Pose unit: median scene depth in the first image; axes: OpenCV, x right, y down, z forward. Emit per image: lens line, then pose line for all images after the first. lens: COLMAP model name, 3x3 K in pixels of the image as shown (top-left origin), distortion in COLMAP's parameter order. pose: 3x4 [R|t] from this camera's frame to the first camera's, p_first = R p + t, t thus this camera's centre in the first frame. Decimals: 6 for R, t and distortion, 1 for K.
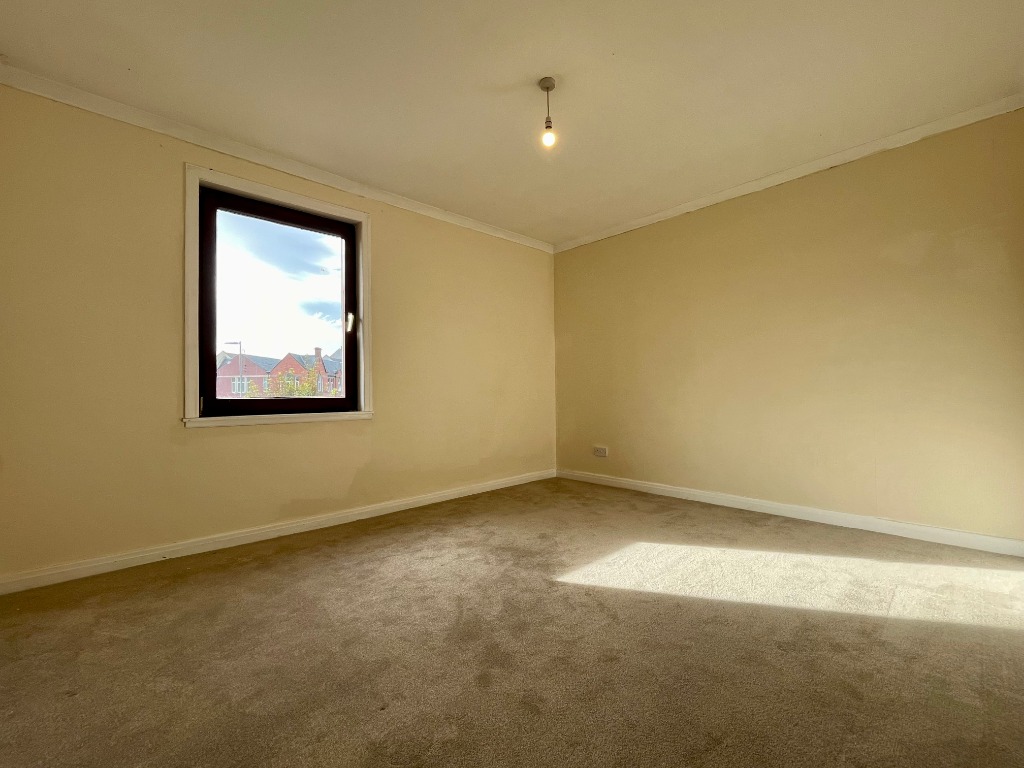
lens RADIAL K [[419.3, 0, 507.1], [0, 419.3, 384.8], [0, 0, 1]] dist [-0.001754, -0.000598]
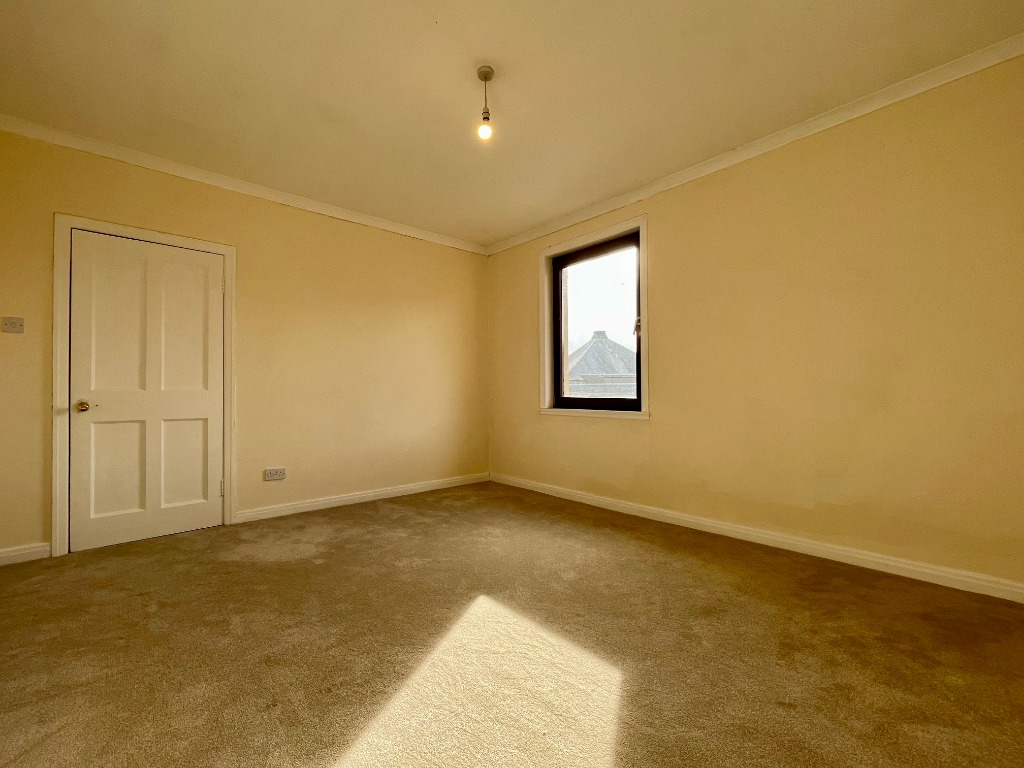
lens RADIAL K [[419.3, 0, 507.1], [0, 419.3, 384.8], [0, 0, 1]] dist [-0.001754, -0.000598]
pose [[0.019852, -0.014059, -0.999704, 0.772148], [0.016884, 0.999763, -0.013724, 0.007910], [0.999660, -0.016607, 0.020085, 0.760526]]
